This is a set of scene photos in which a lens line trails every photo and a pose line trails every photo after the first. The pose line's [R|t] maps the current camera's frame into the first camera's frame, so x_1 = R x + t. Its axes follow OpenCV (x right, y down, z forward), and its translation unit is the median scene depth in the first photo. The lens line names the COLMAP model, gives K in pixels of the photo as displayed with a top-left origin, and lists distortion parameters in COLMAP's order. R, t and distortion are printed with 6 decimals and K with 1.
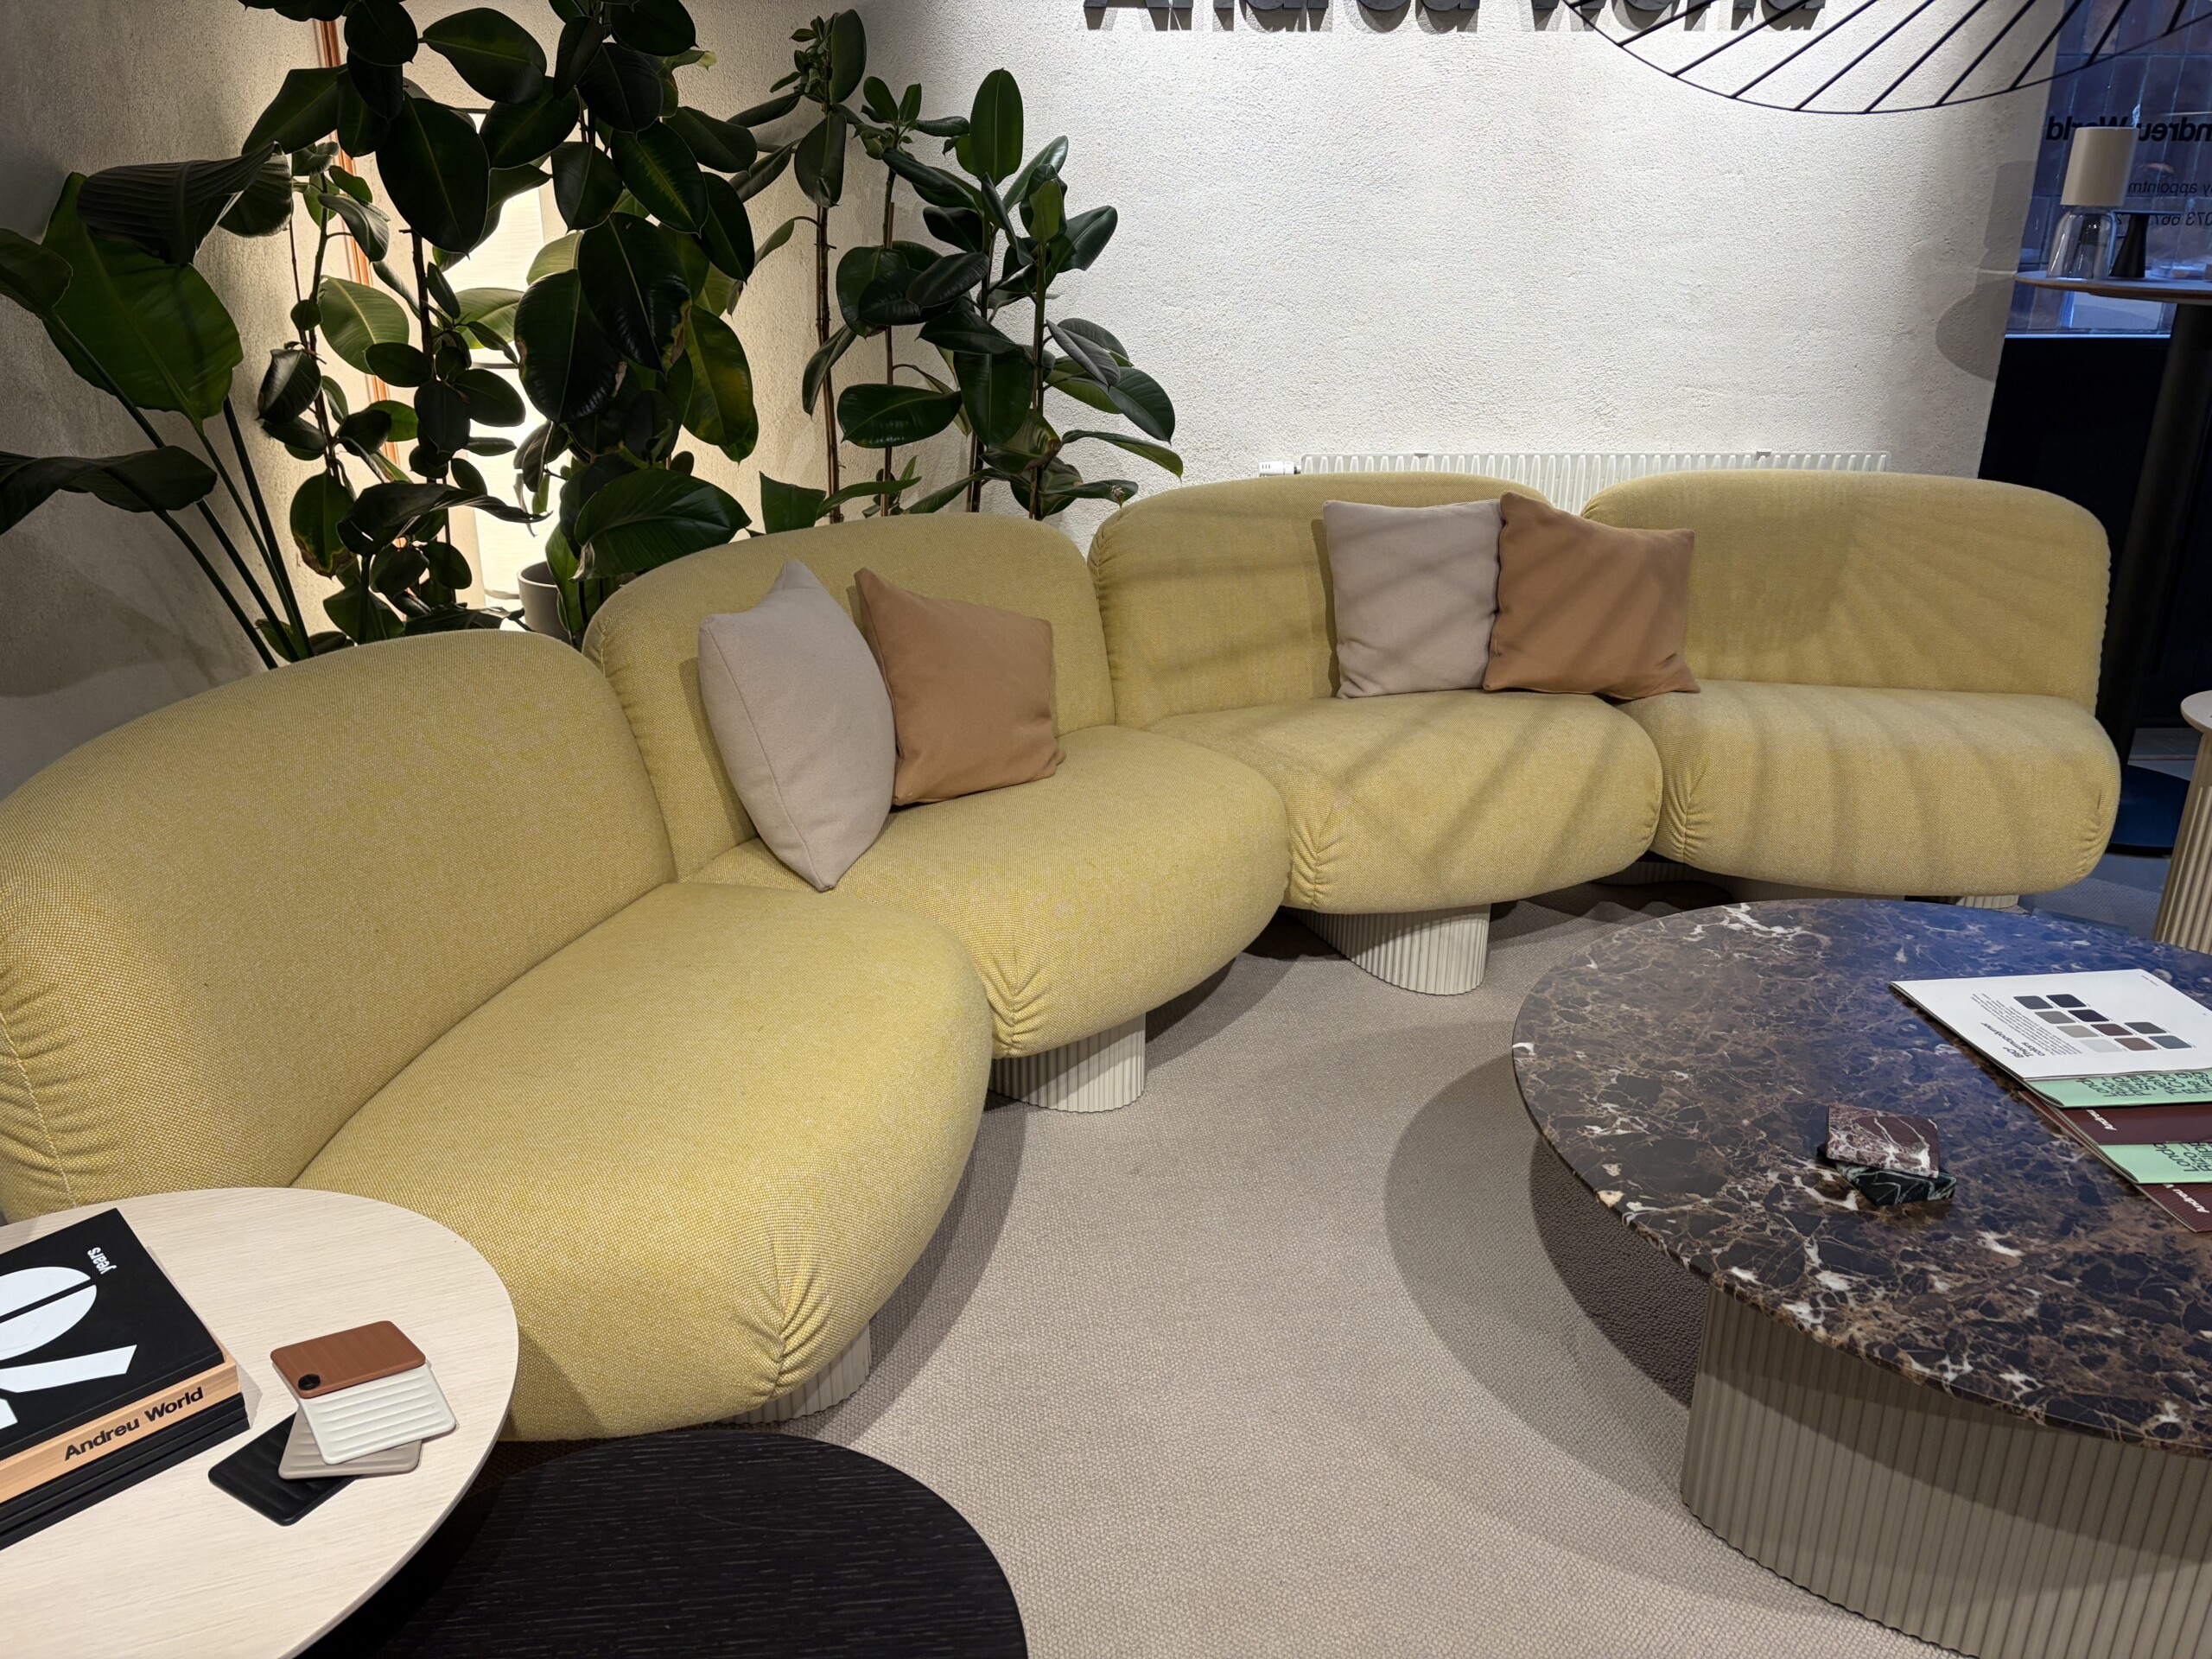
lens RADIAL K [[1650.2, 0, 1106.0], [0, 1650.2, 829.5], [0, 0, 1]] dist [0.006118, 0.013851]
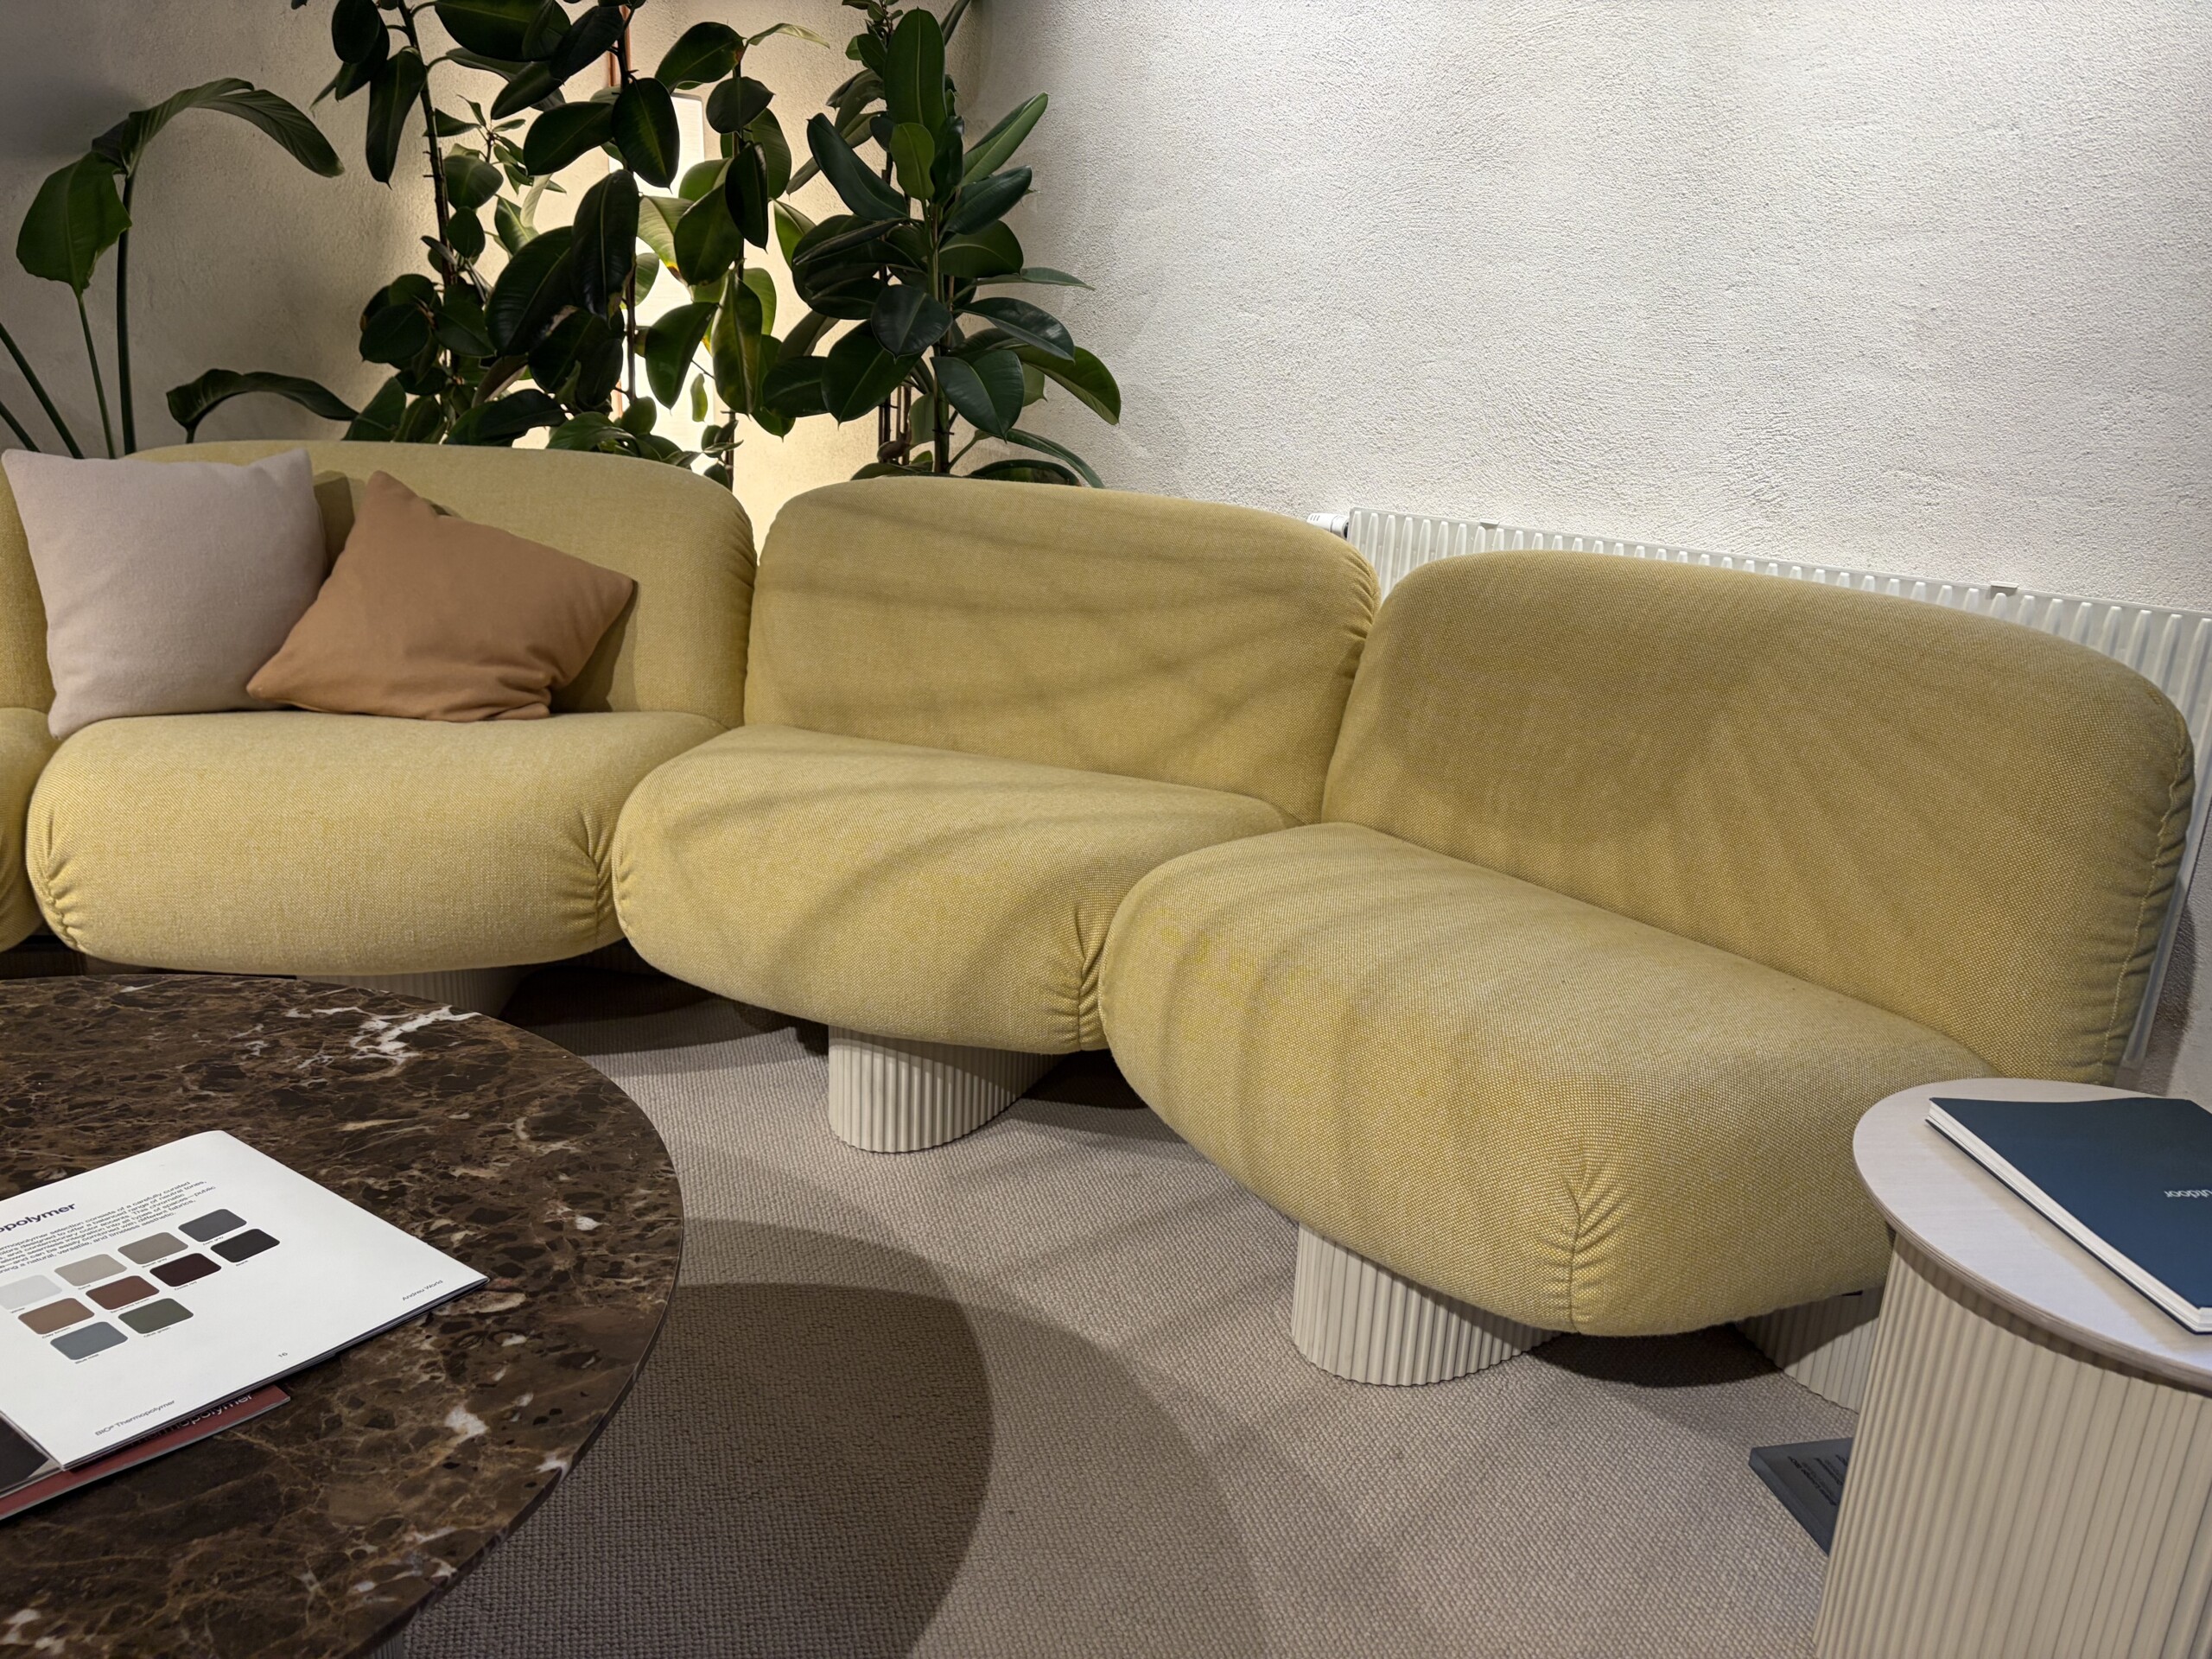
lens RADIAL K [[1656.7, 0, 1106.0], [0, 1656.7, 829.5], [0, 0, 1]] dist [0.025783, 0.009222]
pose [[0.748444, 0.230926, -0.621695, 0.563218], [-0.281916, 0.959290, 0.016933, -0.063691], [0.600295, 0.162593, 0.783077, 0.351372]]
